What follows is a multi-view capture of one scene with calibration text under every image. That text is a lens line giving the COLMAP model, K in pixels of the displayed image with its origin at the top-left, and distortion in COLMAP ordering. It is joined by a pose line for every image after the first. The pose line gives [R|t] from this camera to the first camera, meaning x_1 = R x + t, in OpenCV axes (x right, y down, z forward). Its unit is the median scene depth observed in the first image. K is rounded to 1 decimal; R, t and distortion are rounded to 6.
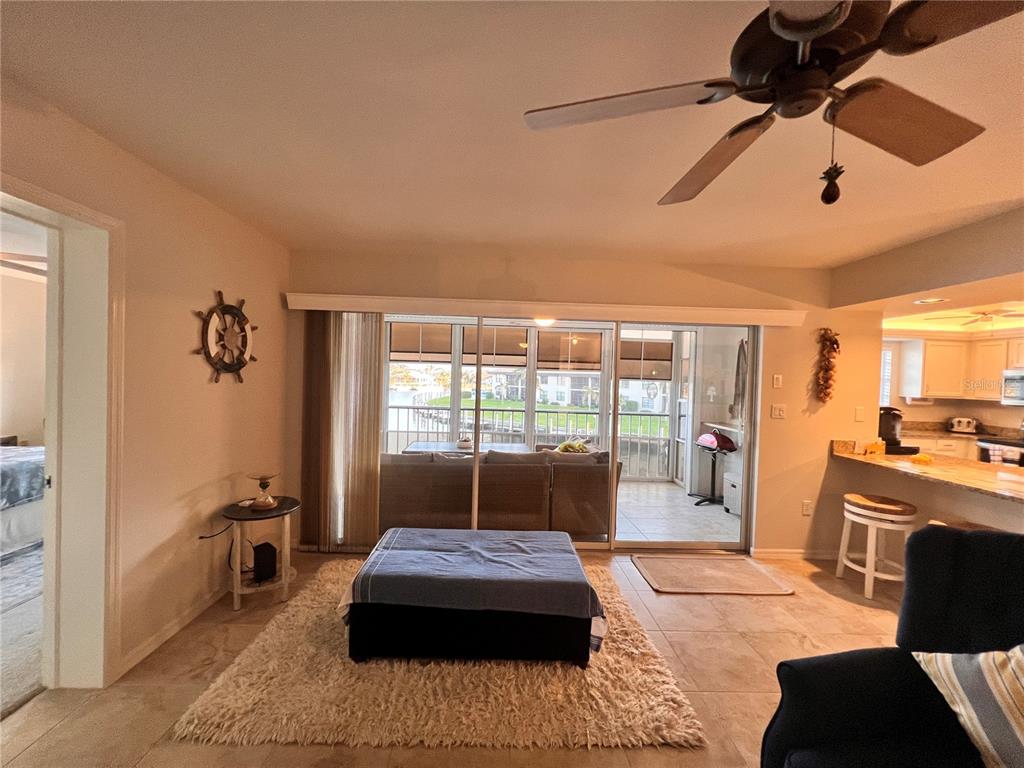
lens RADIAL K [[408.7, 0, 508.9], [0, 408.7, 382.1], [0, 0, 1]] dist [-0.000150, -0.000332]
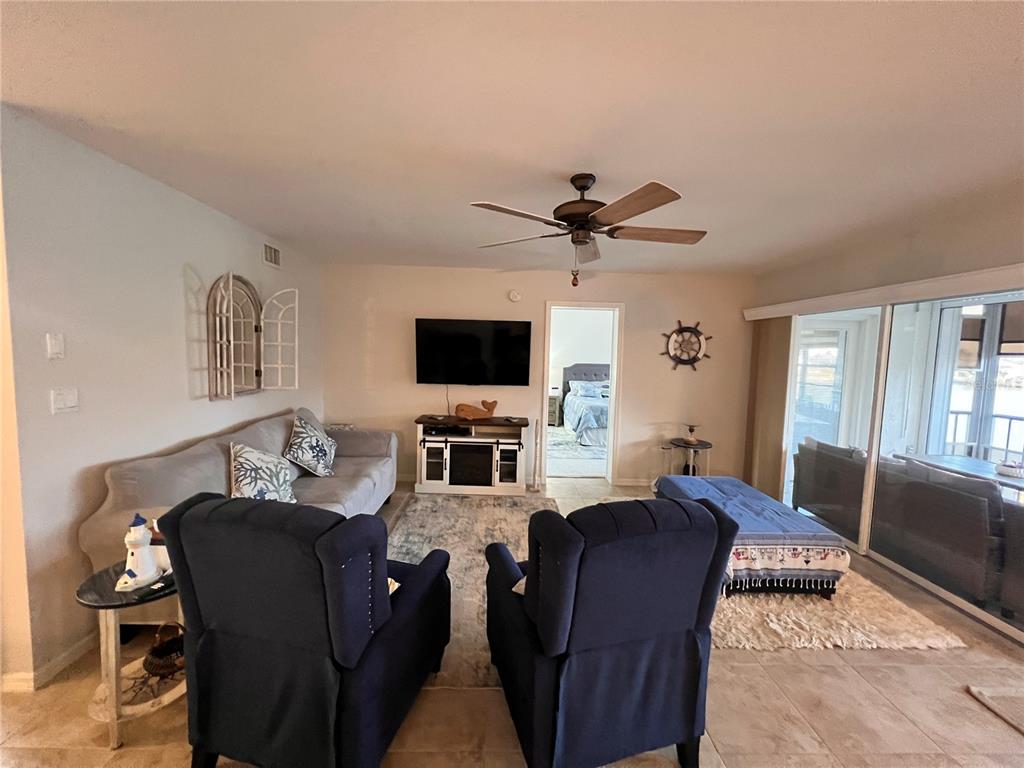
lens RADIAL K [[408.7, 0, 512.0], [0, 408.7, 381.4], [0, 0, 1]] dist [-0.000150, -0.000332]
pose [[-0.002191, 0.043991, -0.999030, 1.118887], [-0.041699, 0.998159, 0.044044, 0.002869], [0.999128, 0.041755, -0.000352, 0.243199]]
